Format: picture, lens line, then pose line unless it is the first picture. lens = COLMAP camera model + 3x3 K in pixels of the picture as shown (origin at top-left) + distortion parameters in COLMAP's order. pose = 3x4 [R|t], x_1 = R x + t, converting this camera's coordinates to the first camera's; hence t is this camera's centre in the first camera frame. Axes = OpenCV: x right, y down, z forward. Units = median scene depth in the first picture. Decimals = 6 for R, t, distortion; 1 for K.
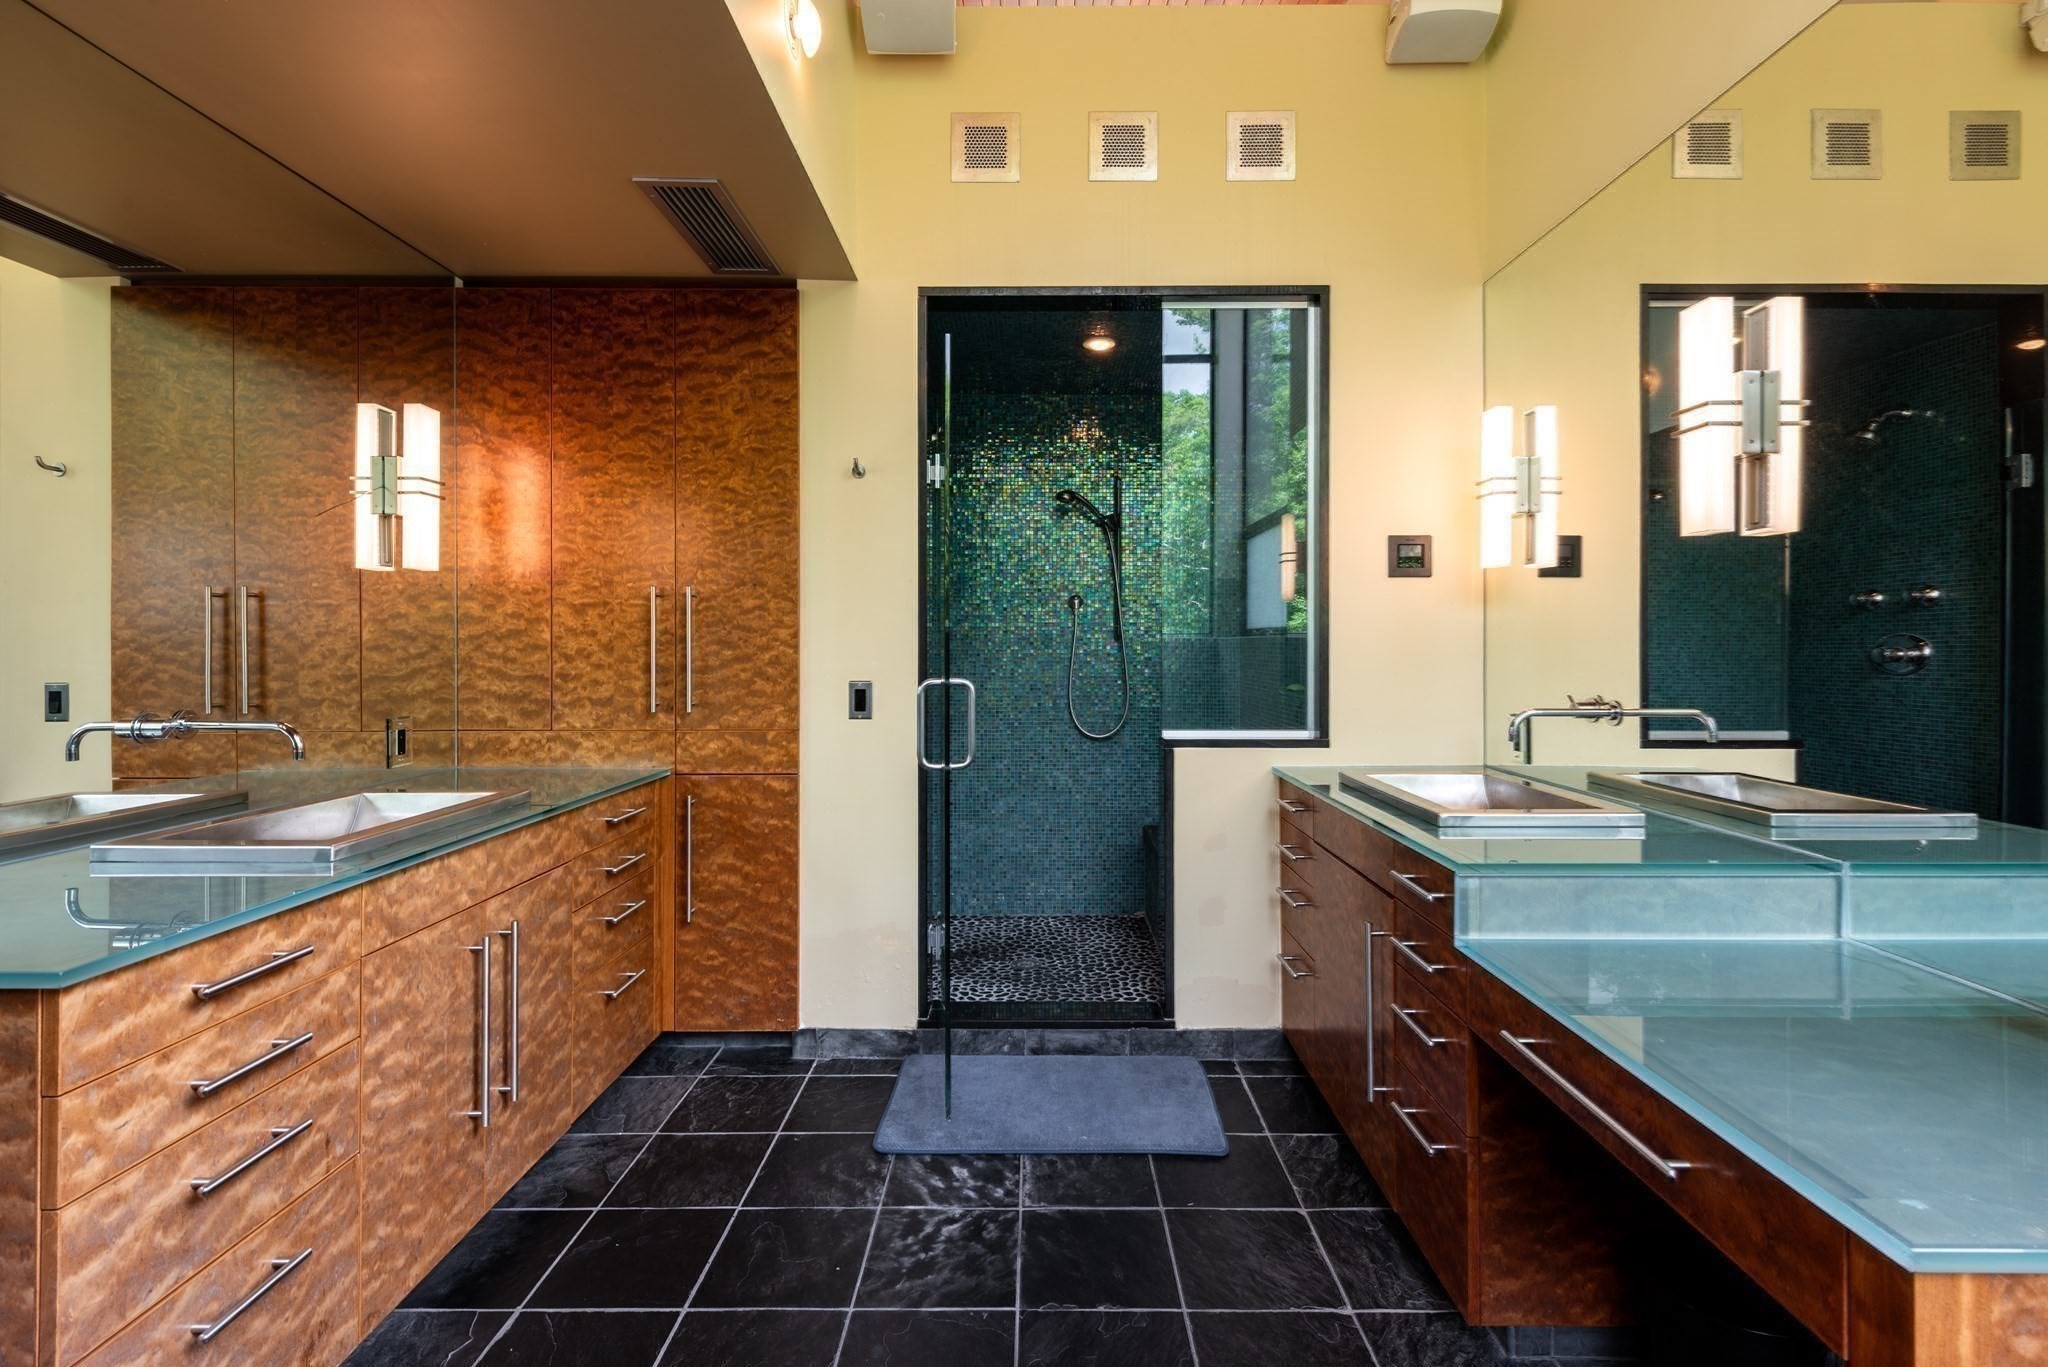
lens RADIAL K [[921.9, 0, 1057.2], [0, 921.9, 639.3], [0, 0, 1]] dist [0.001577, 0.000011]
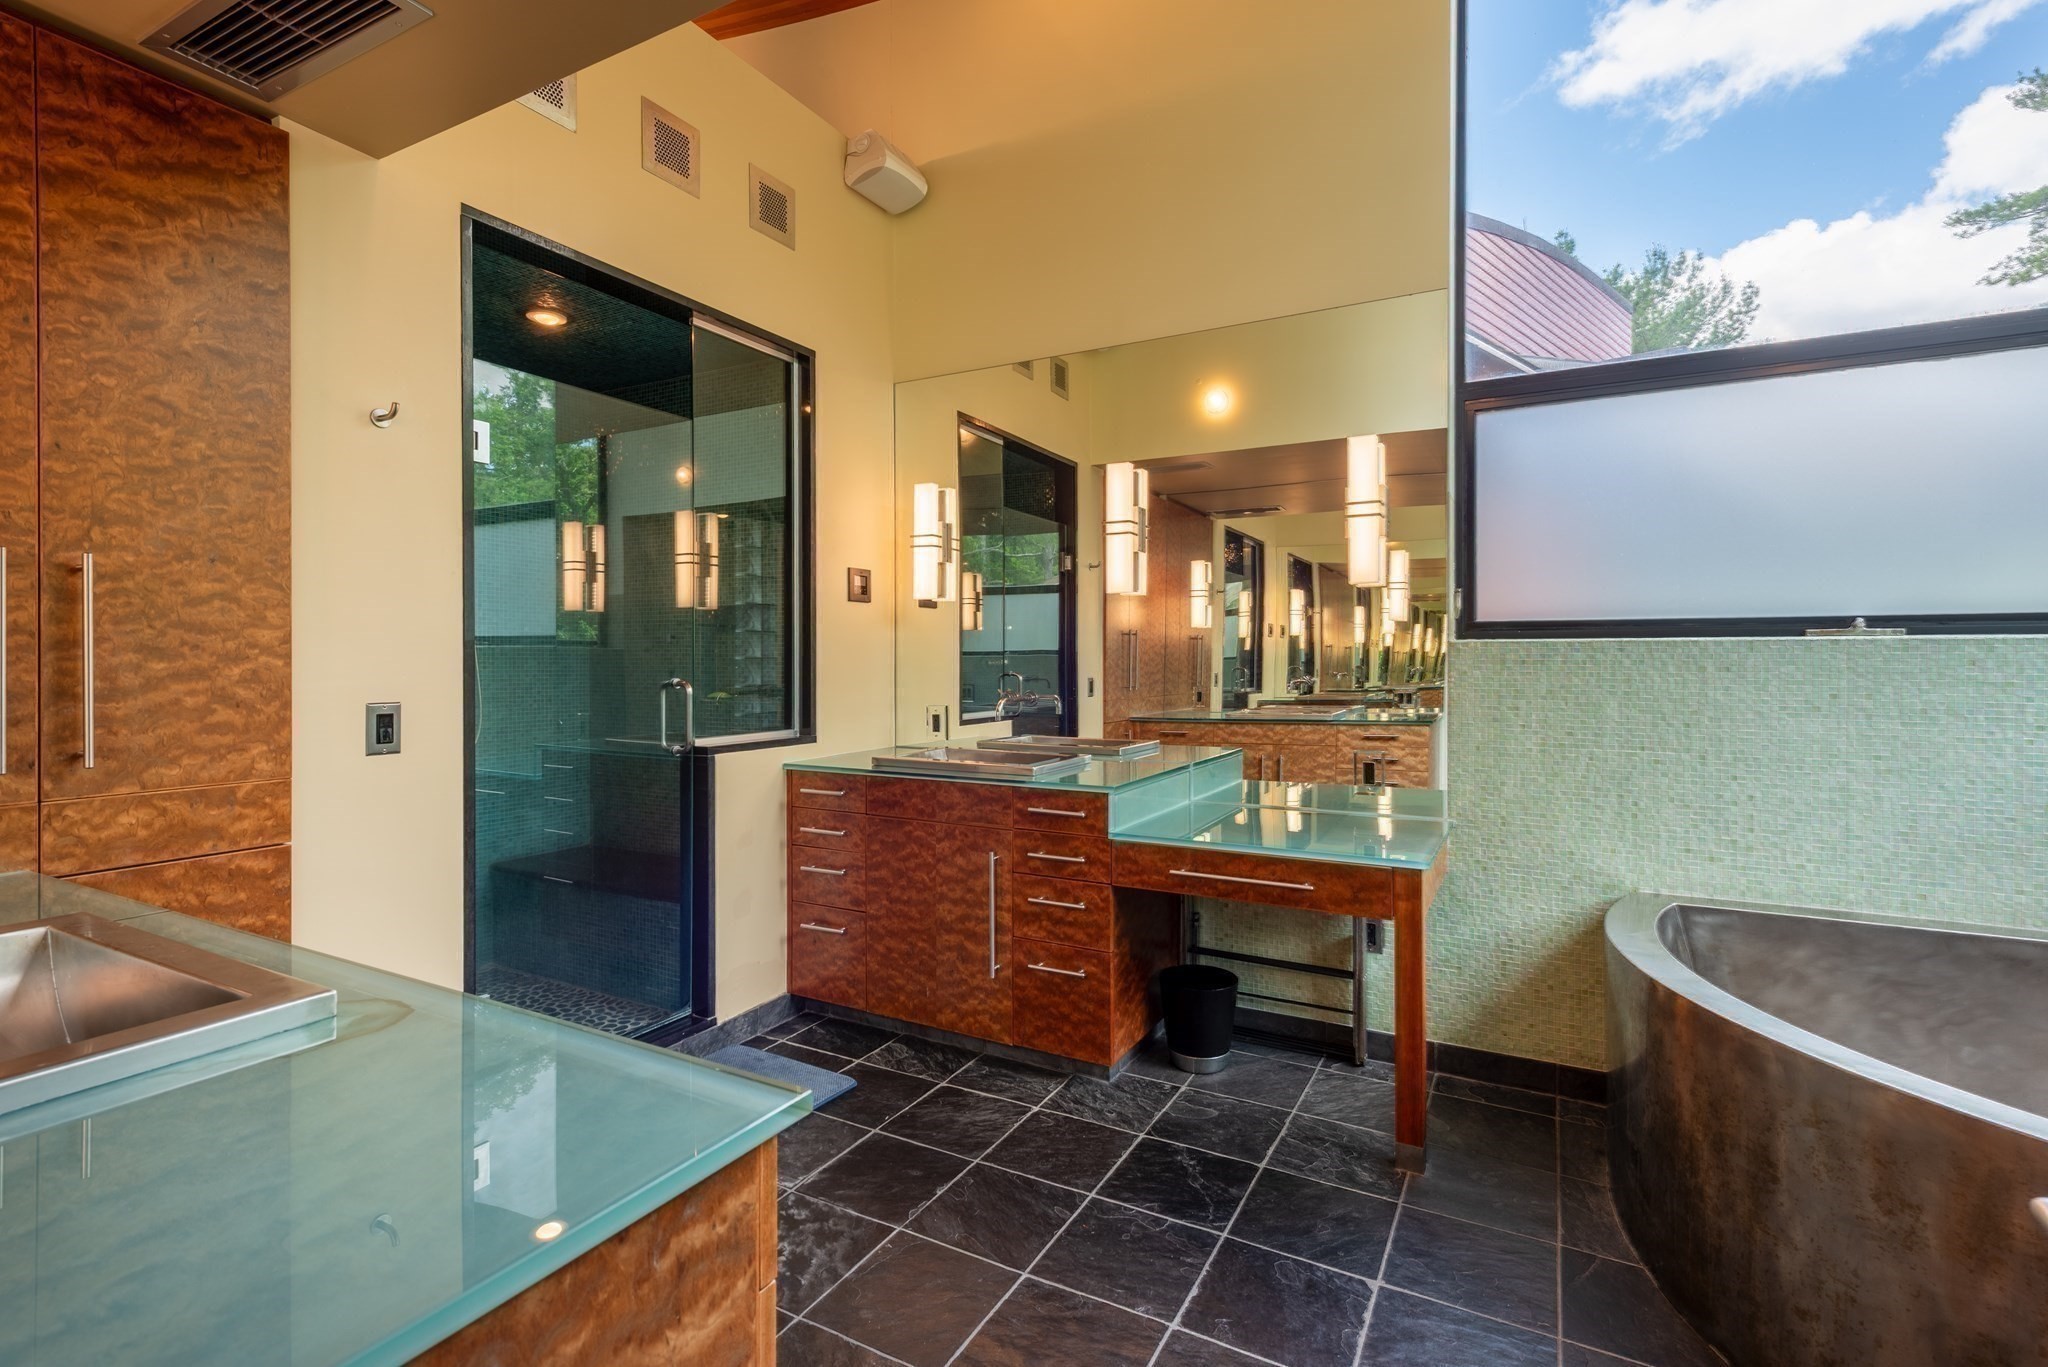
lens RADIAL K [[935.5, 0, 1023.7], [0, 935.5, 651.7], [0, 0, 1]] dist [0.000830, -0.001119]
pose [[0.480237, 0.005726, 0.877120, -0.629004], [-0.002667, 0.999984, -0.005068, 0.006772], [-0.877135, 0.000095, 0.480245, 0.190051]]
